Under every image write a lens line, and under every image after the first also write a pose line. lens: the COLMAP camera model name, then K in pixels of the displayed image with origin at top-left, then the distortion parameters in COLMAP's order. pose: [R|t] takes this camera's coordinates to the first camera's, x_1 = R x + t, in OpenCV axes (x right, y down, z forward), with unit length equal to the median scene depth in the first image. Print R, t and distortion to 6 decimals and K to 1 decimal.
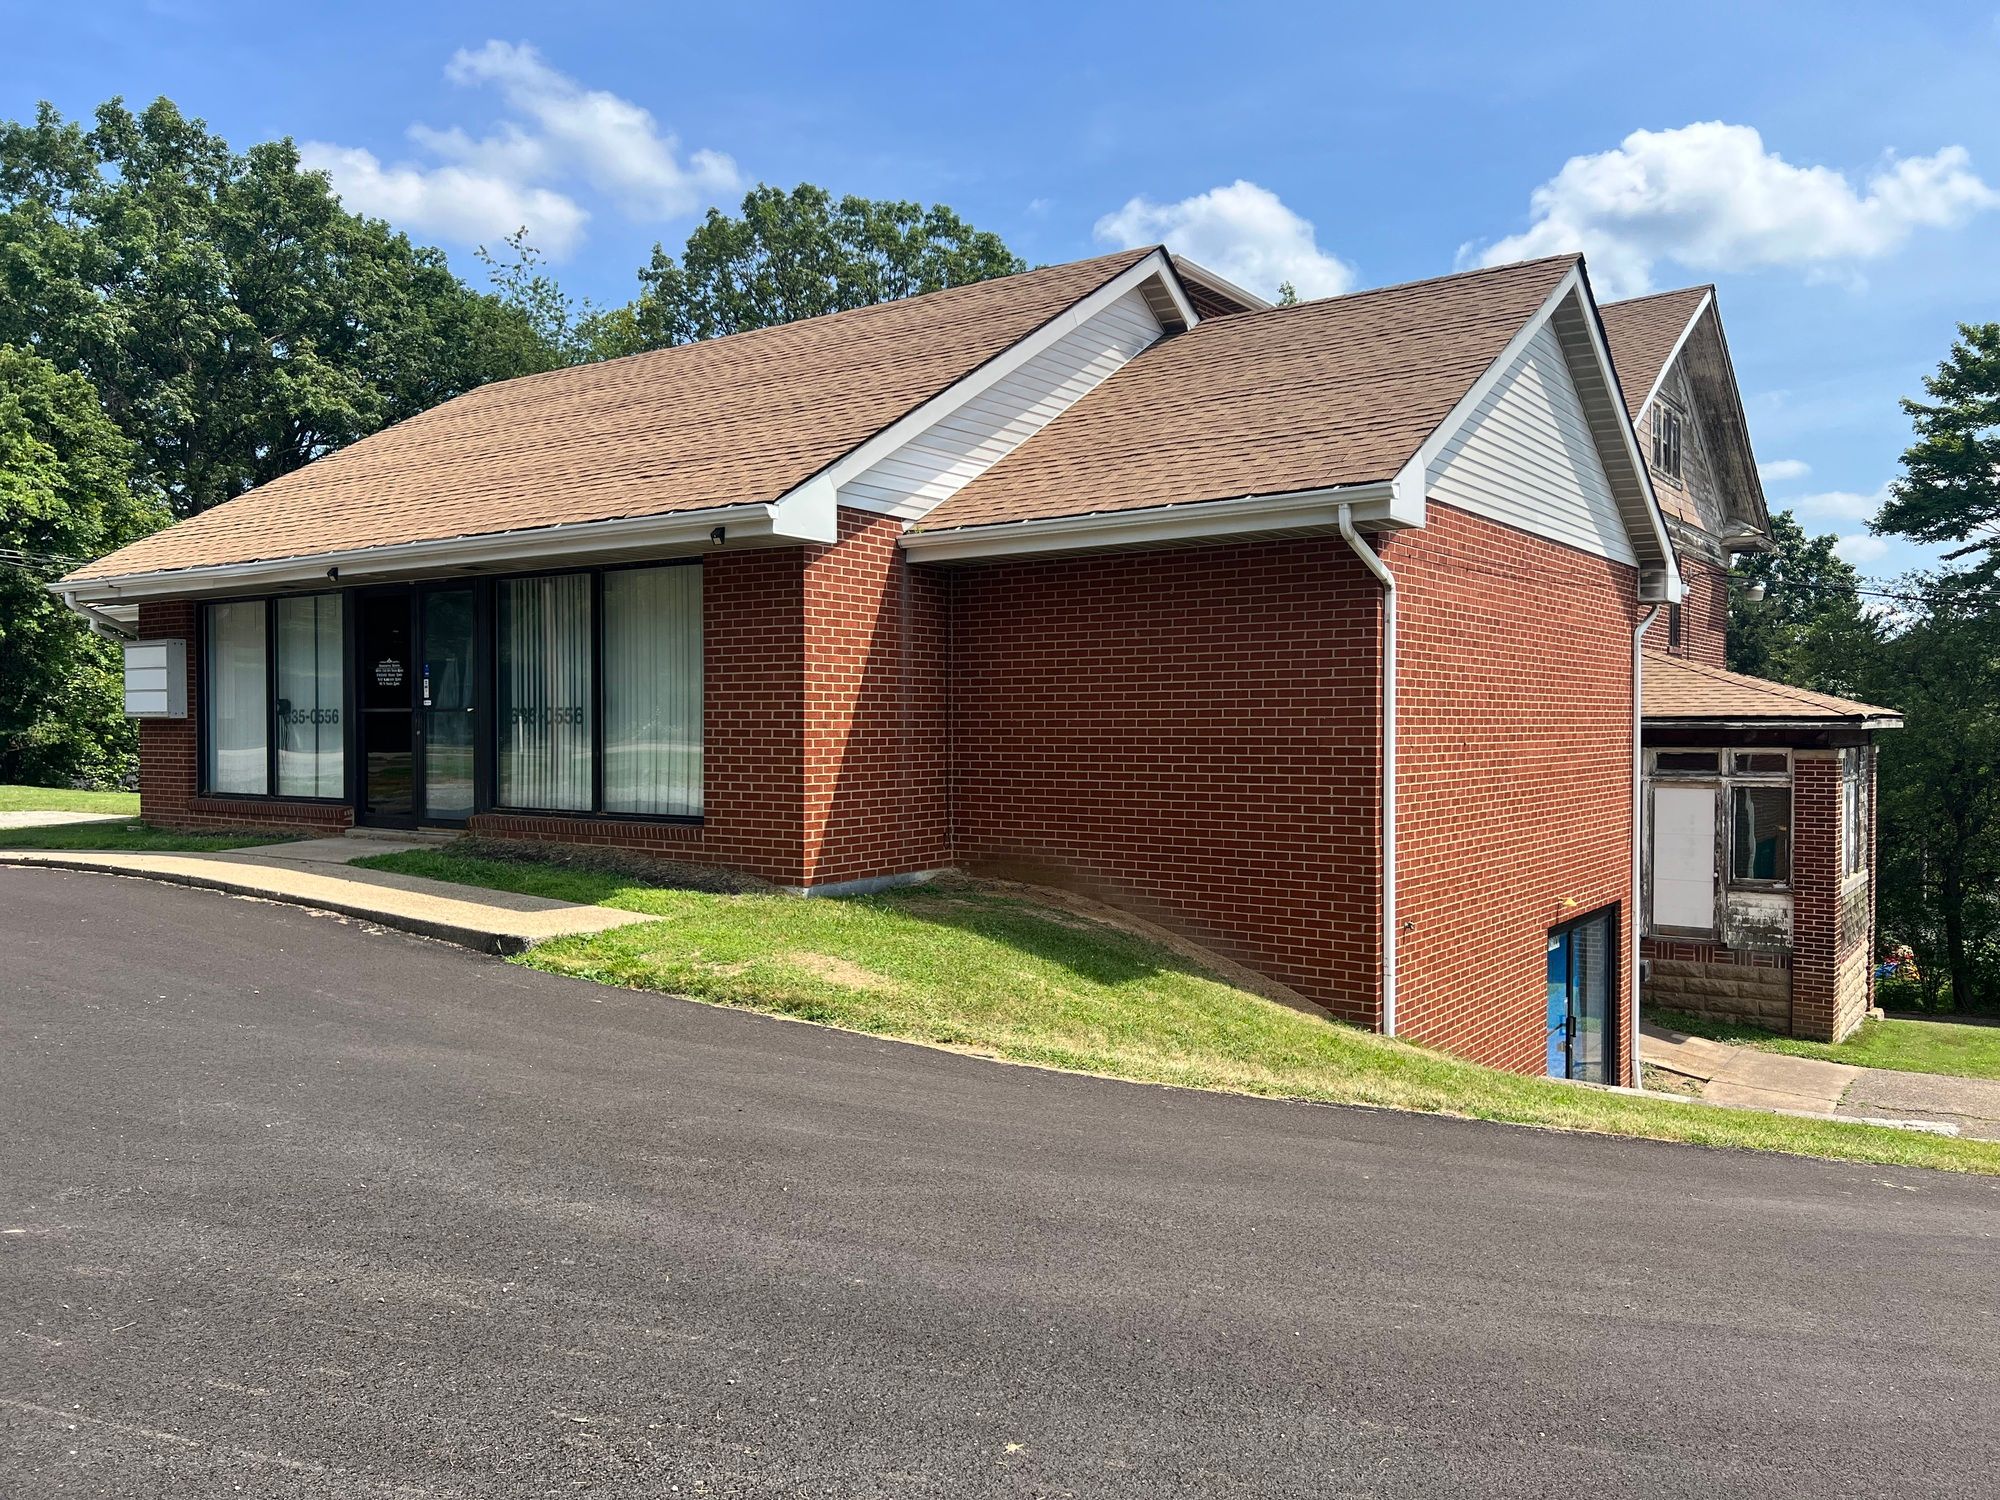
lens RADIAL K [[1520.3, 0, 1004.5], [0, 1520.3, 761.0], [0, 0, 1]] dist [0.016390, -0.018480]
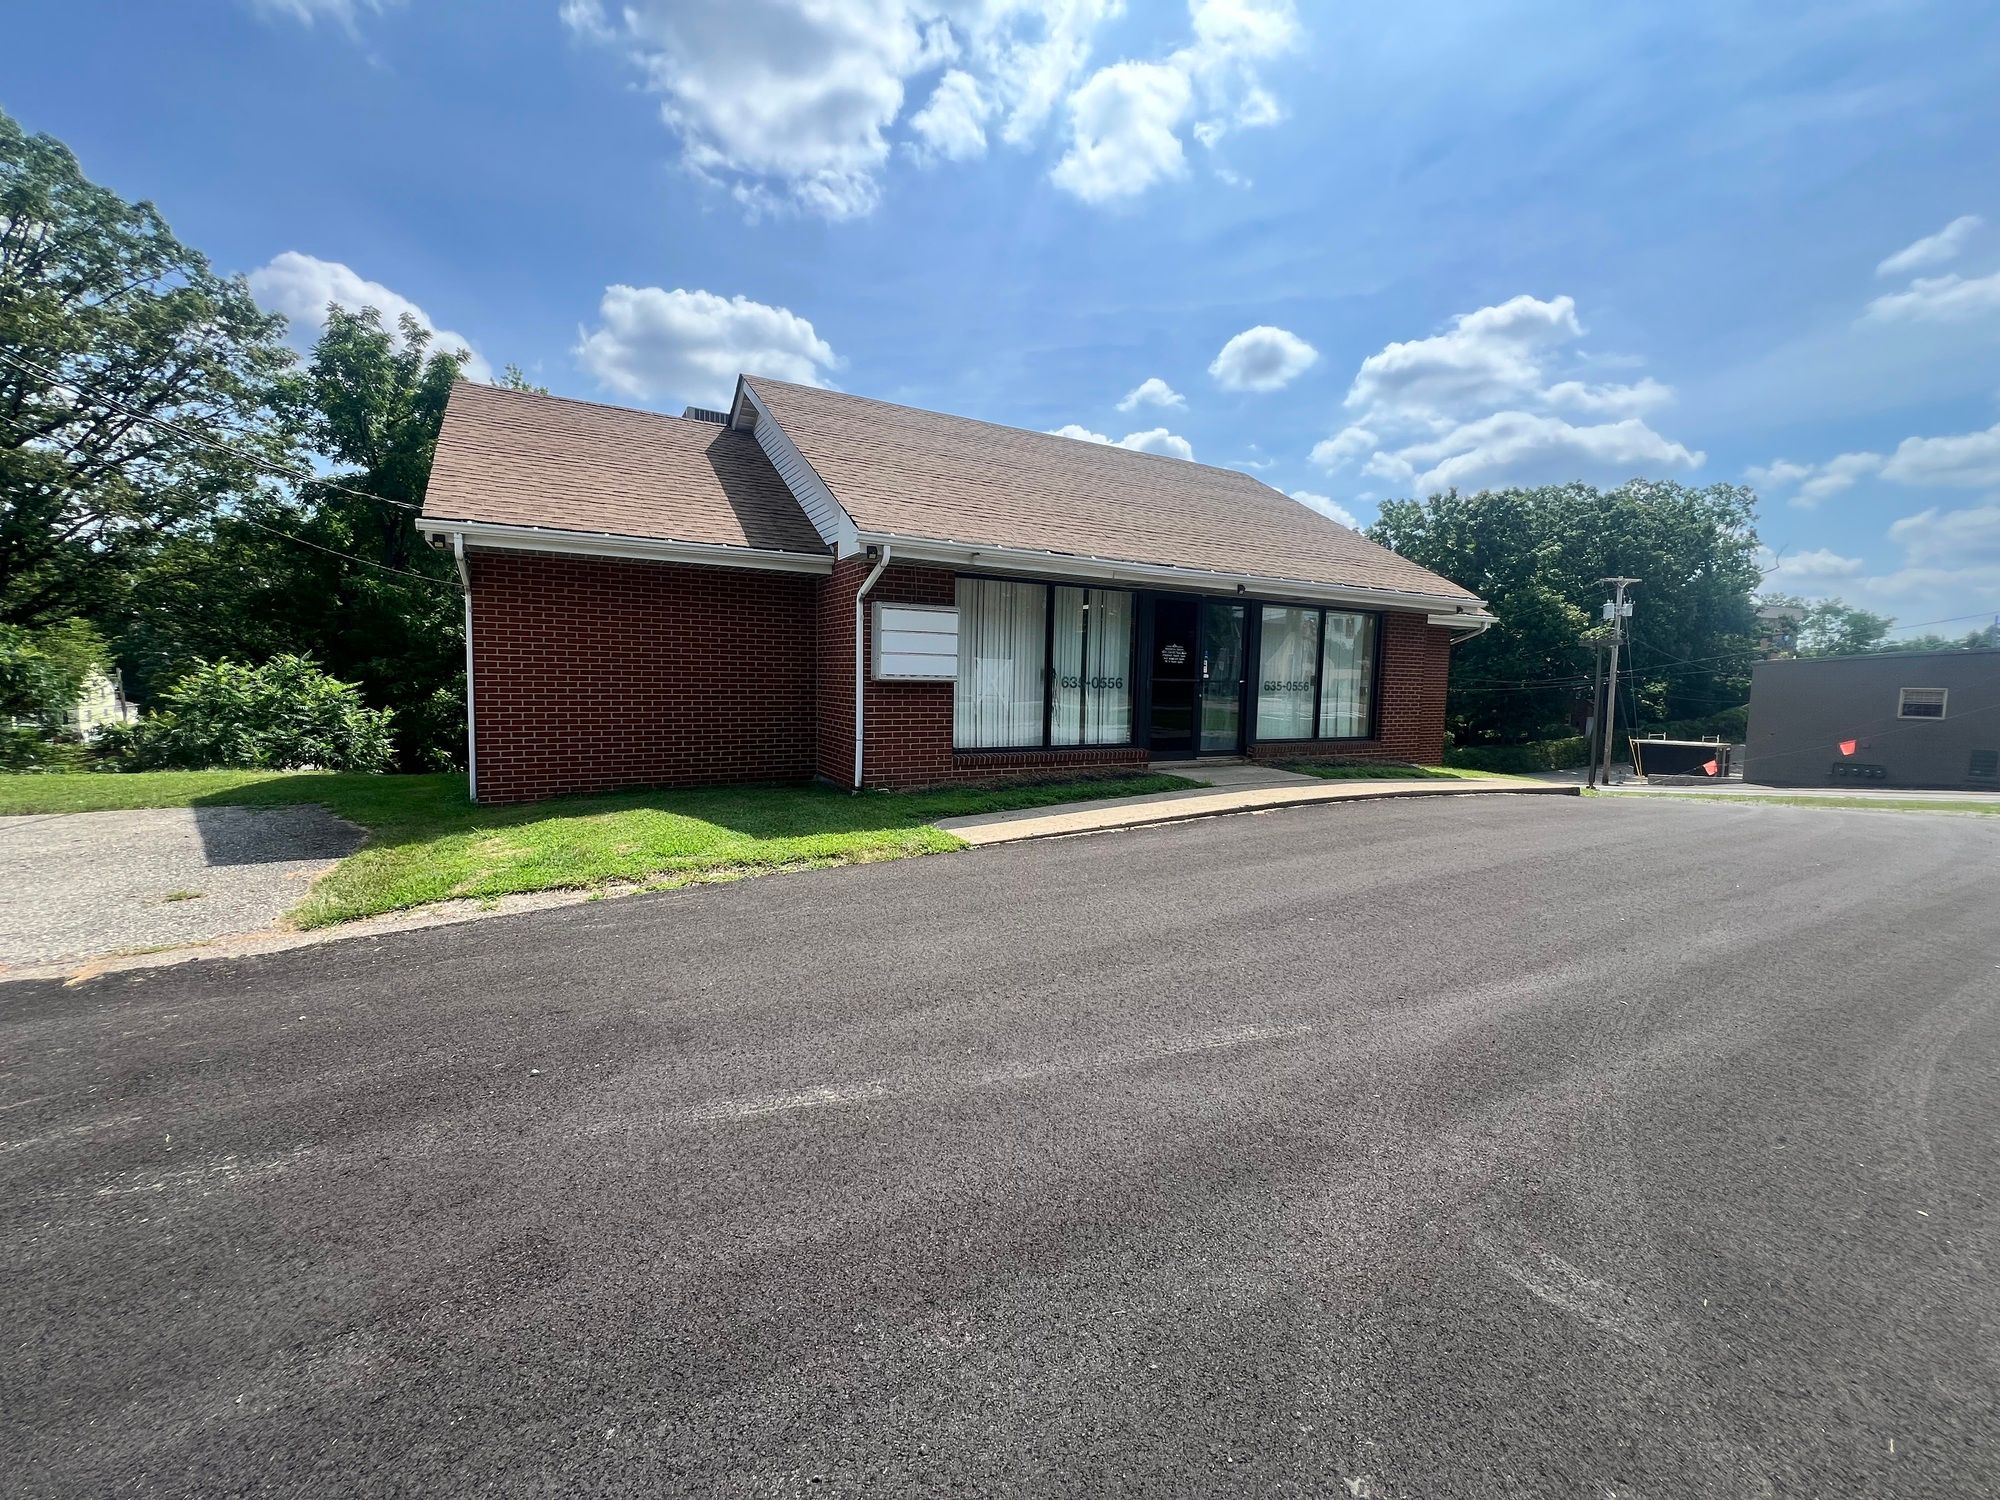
lens RADIAL K [[808.0, 0, 993.0], [0, 808.0, 751.1], [0, 0, 1]] dist [-0.000907, -0.000002]
pose [[0.427944, -0.072150, 0.900921, -1.002296], [0.004750, 0.996974, 0.077586, -0.022192], [-0.903793, -0.028923, 0.426991, 0.697635]]
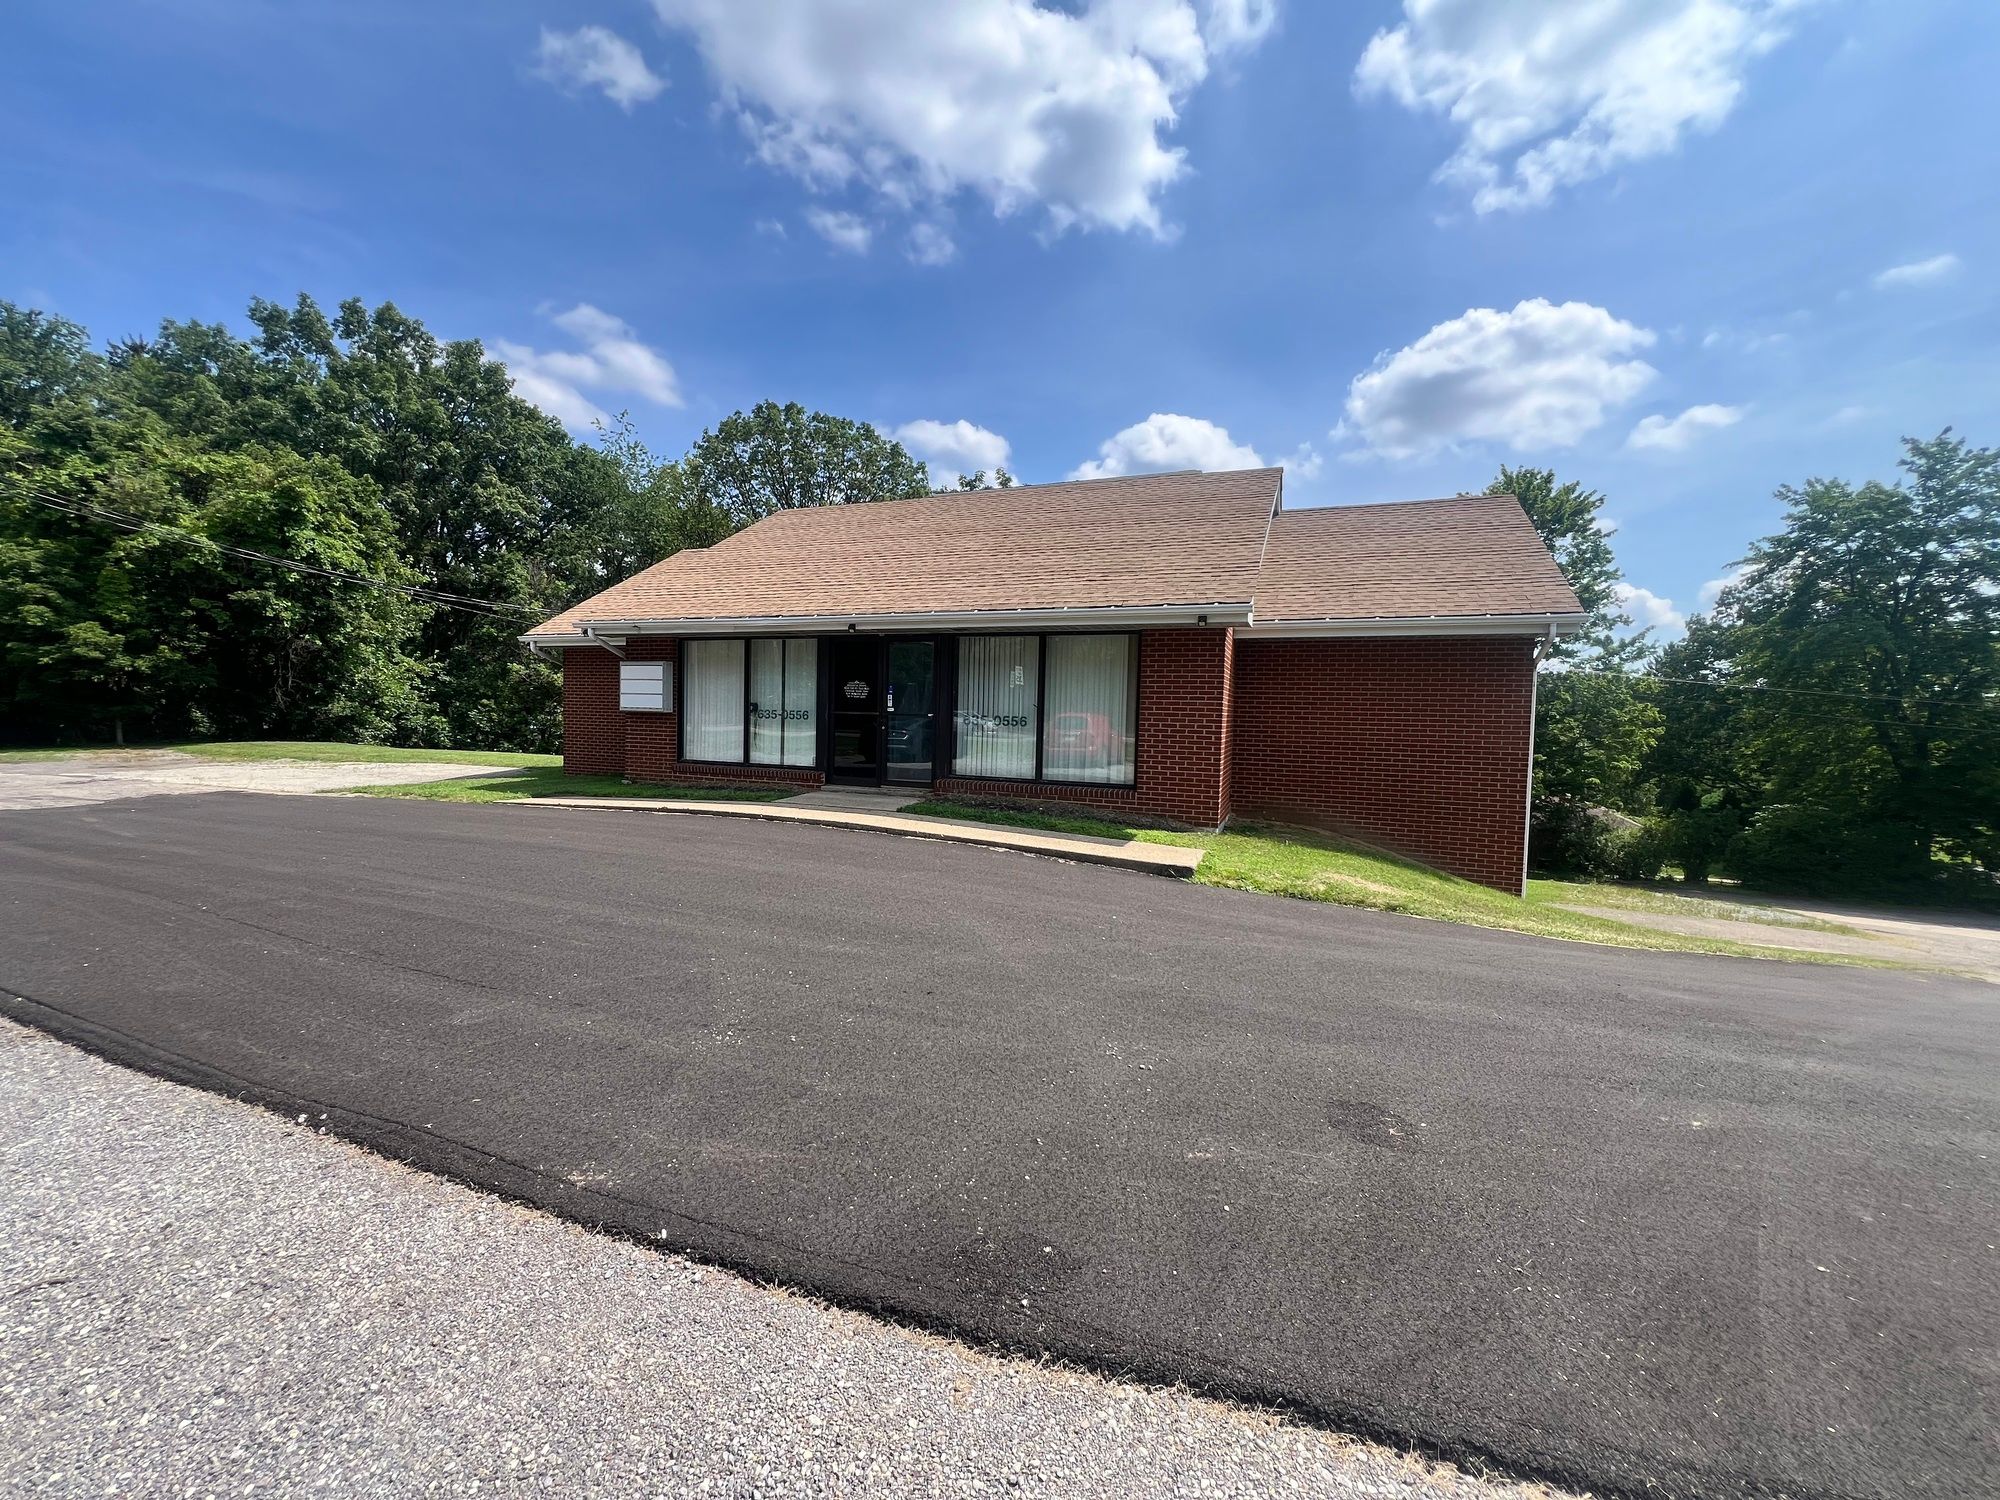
lens RADIAL K [[808.0, 0, 986.9], [0, 808.0, 762.7], [0, 0, 1]] dist [-0.000907, -0.000002]
pose [[0.974908, 0.011344, 0.222319, -0.388560], [-0.019819, 0.999158, 0.035930, -0.012224], [-0.221724, -0.039434, 0.974312, 0.110543]]
